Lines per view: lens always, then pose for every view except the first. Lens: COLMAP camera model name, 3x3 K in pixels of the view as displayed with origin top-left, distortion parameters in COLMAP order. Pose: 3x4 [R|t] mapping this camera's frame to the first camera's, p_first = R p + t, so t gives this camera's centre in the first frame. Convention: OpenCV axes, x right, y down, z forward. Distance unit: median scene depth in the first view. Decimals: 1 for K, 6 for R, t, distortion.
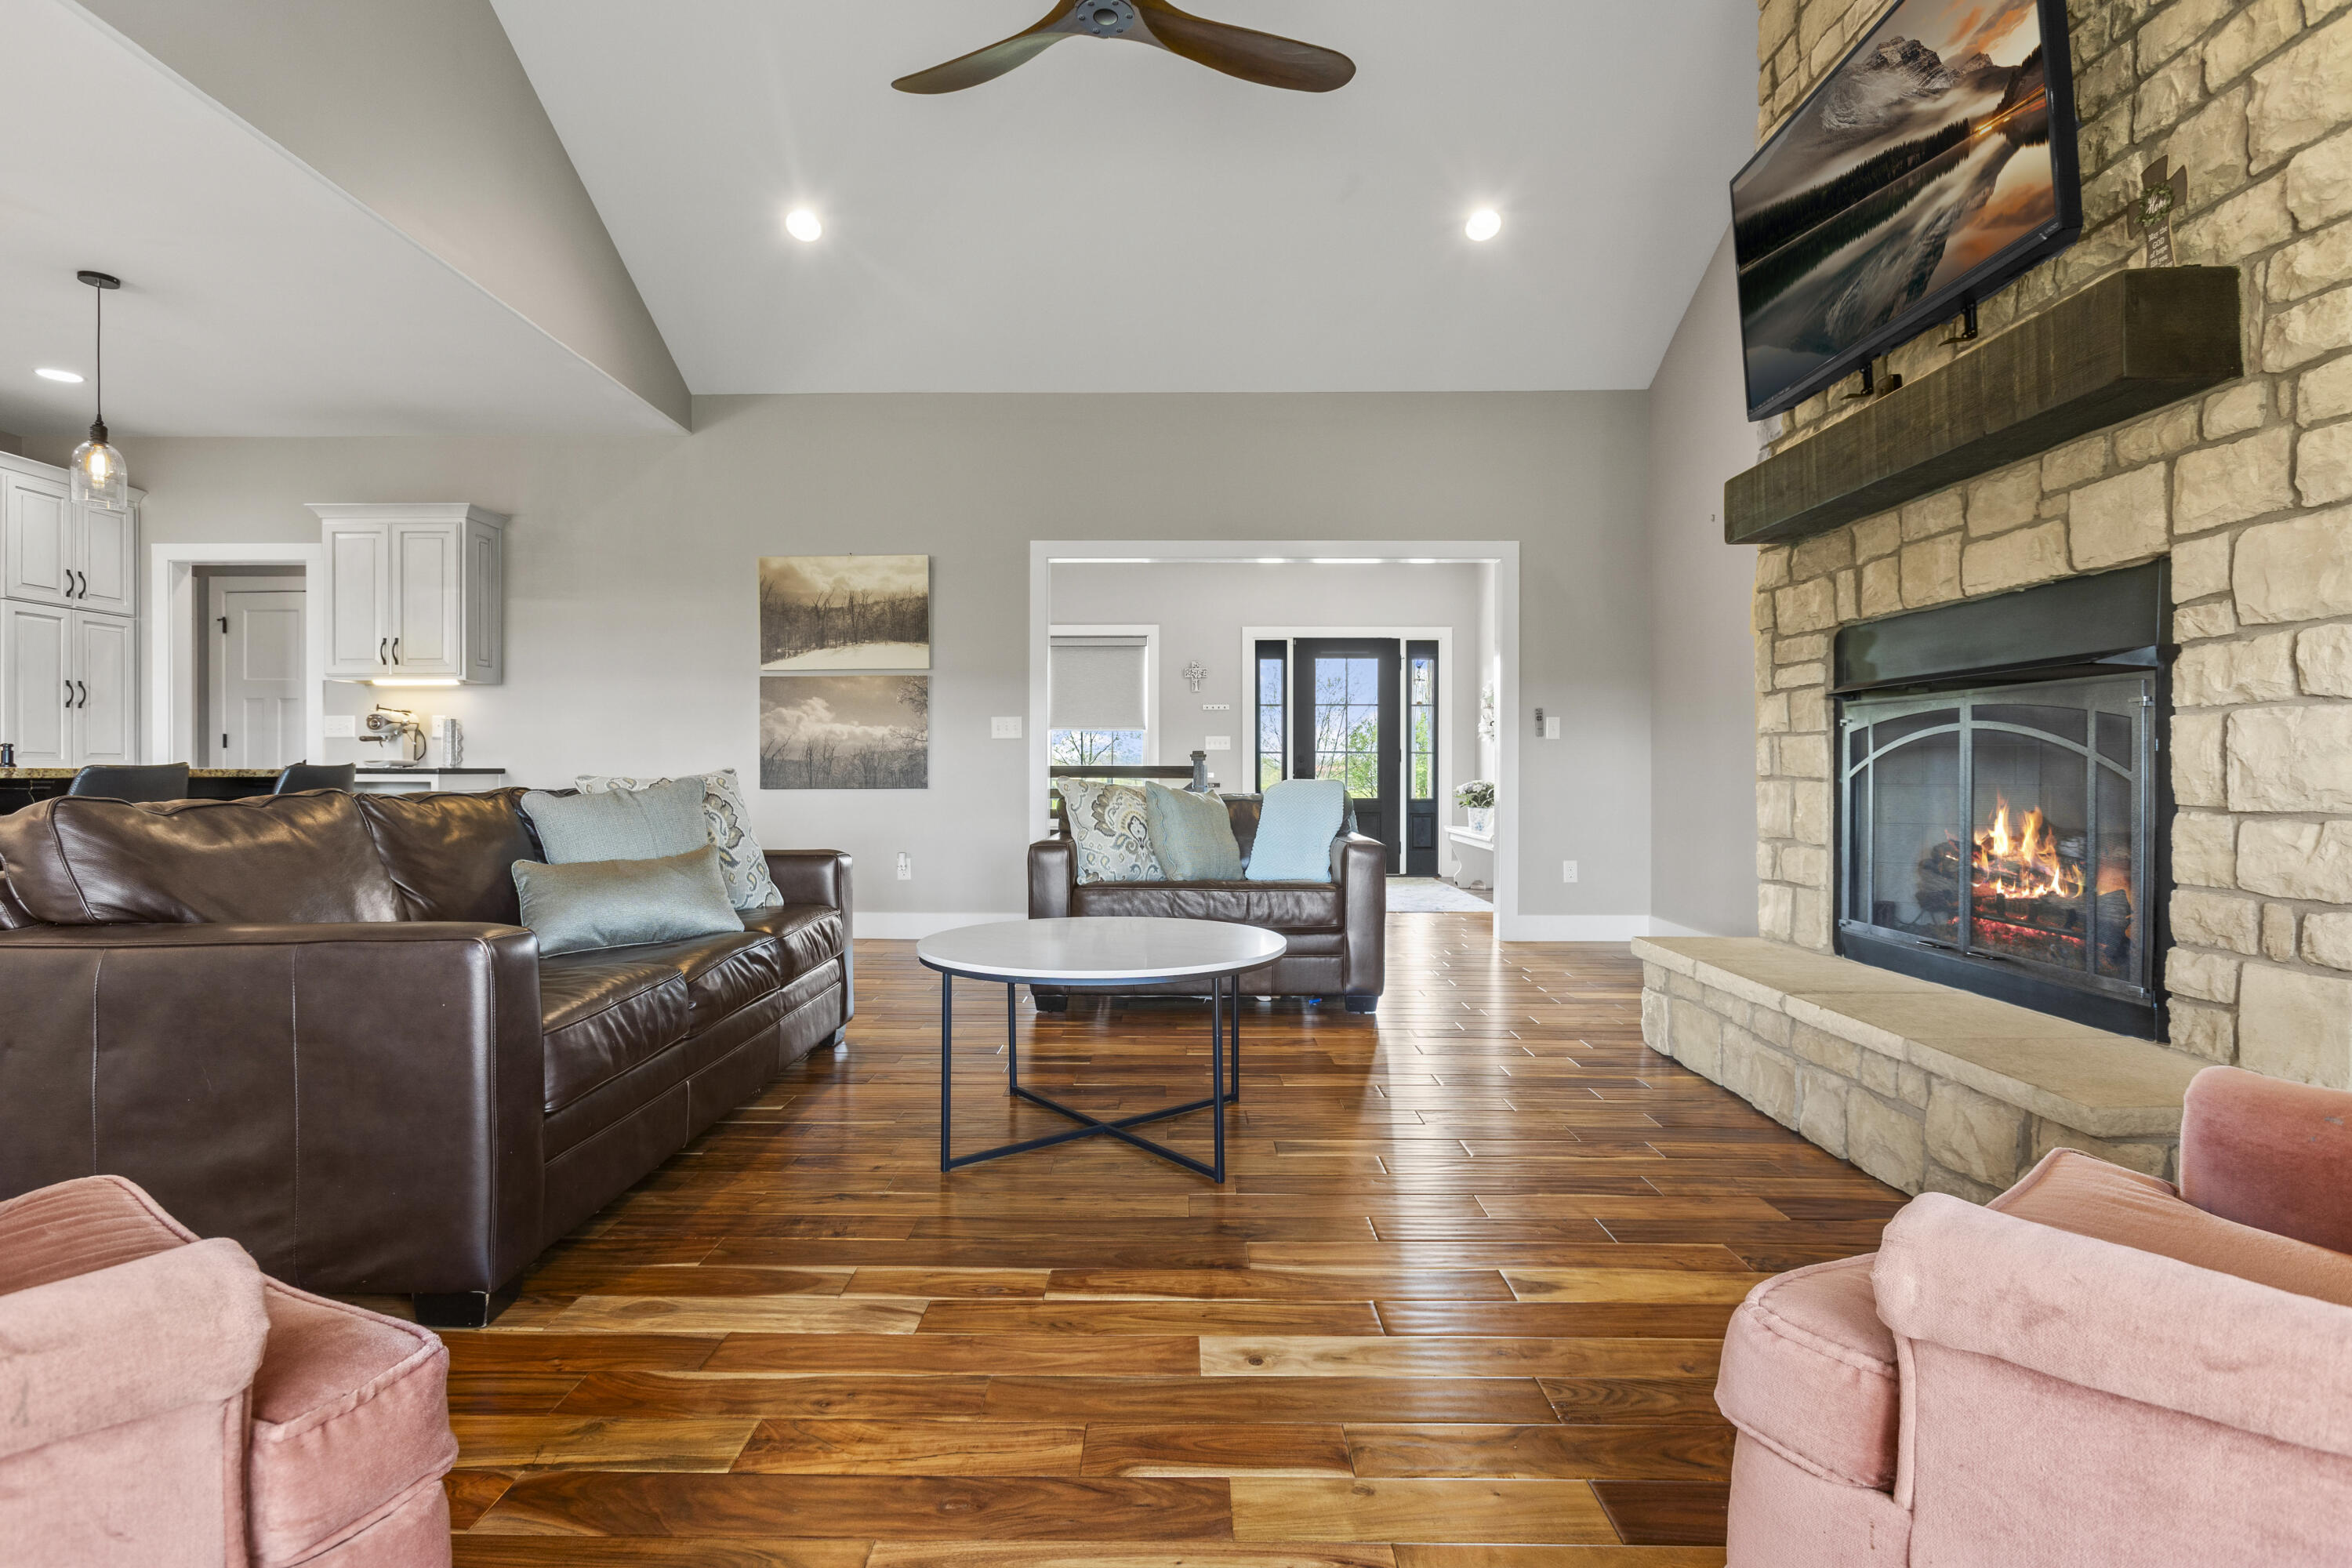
lens RADIAL K [[1152.9, 0, 1160.3], [0, 1152.9, 774.3], [0, 0, 1]] dist [-0.006847, 0.005729]
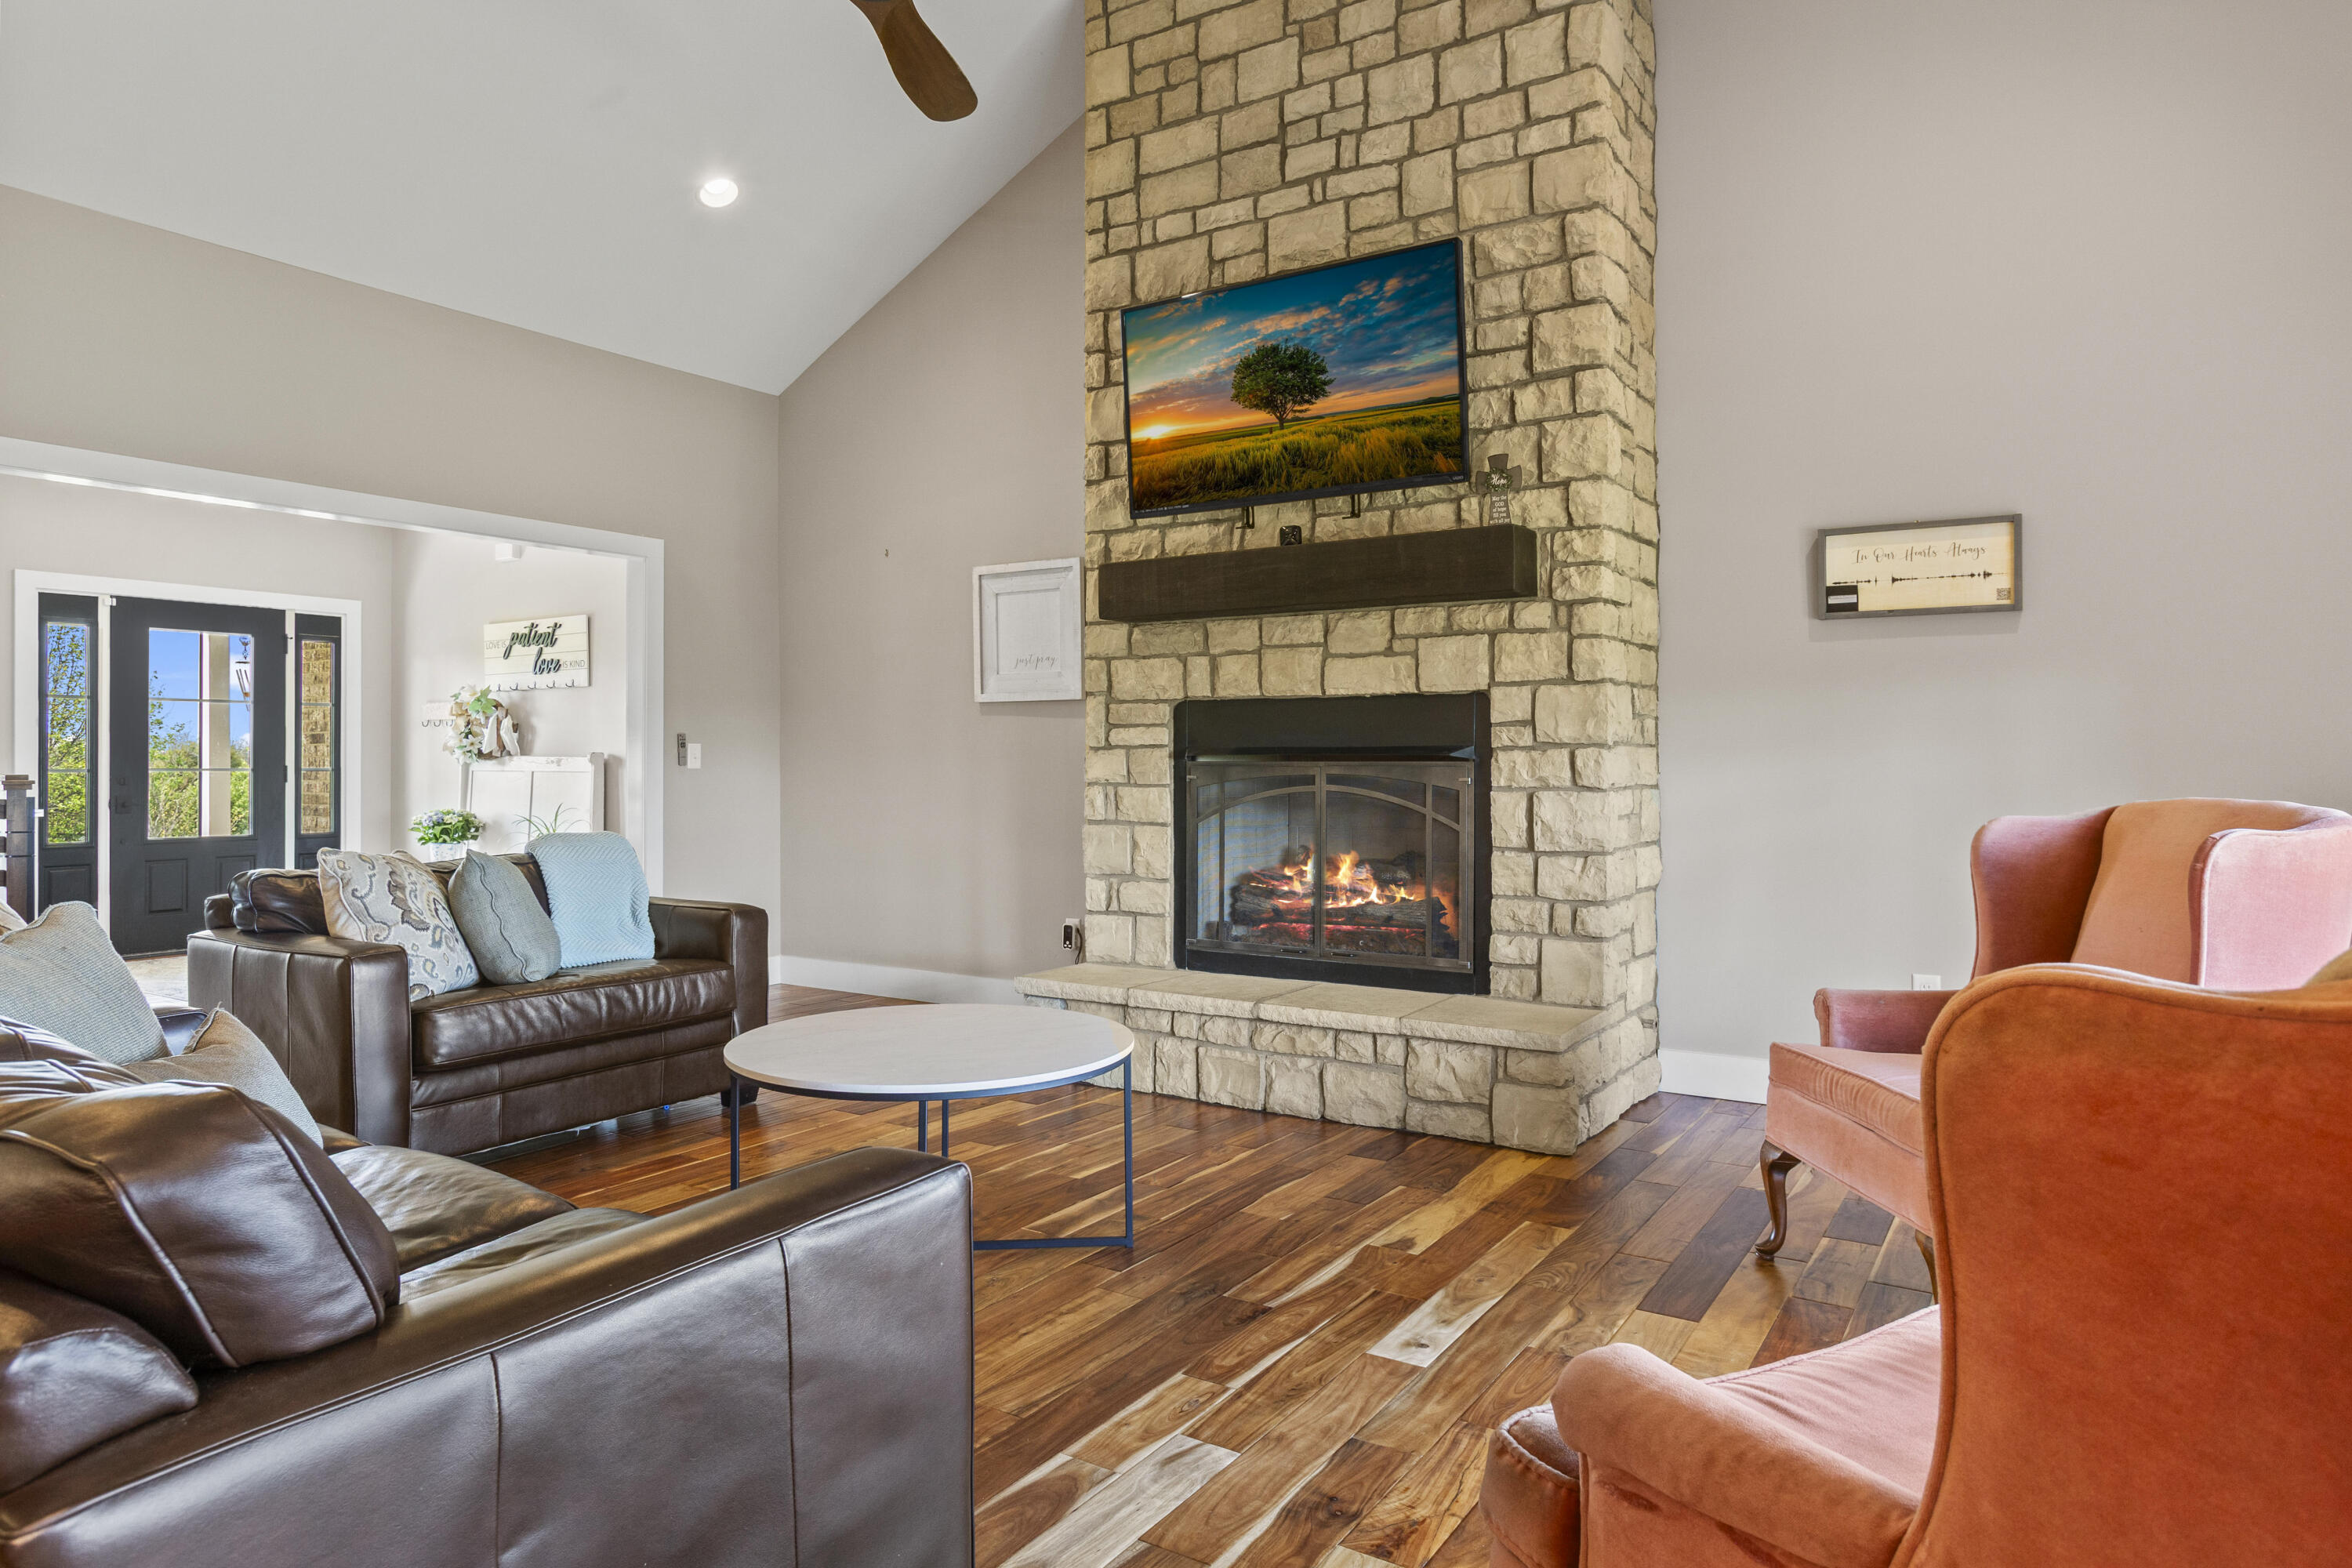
lens RADIAL K [[1414.0, 0, 1160.1], [0, 1414.0, 753.1], [0, 0, 1]] dist [-0.010361, 0.011594]
pose [[0.536350, 0.003804, 0.843987, -0.900345], [0.003781, 0.999969, -0.006910, -0.079703], [-0.843987, 0.006897, 0.536319, 0.278176]]
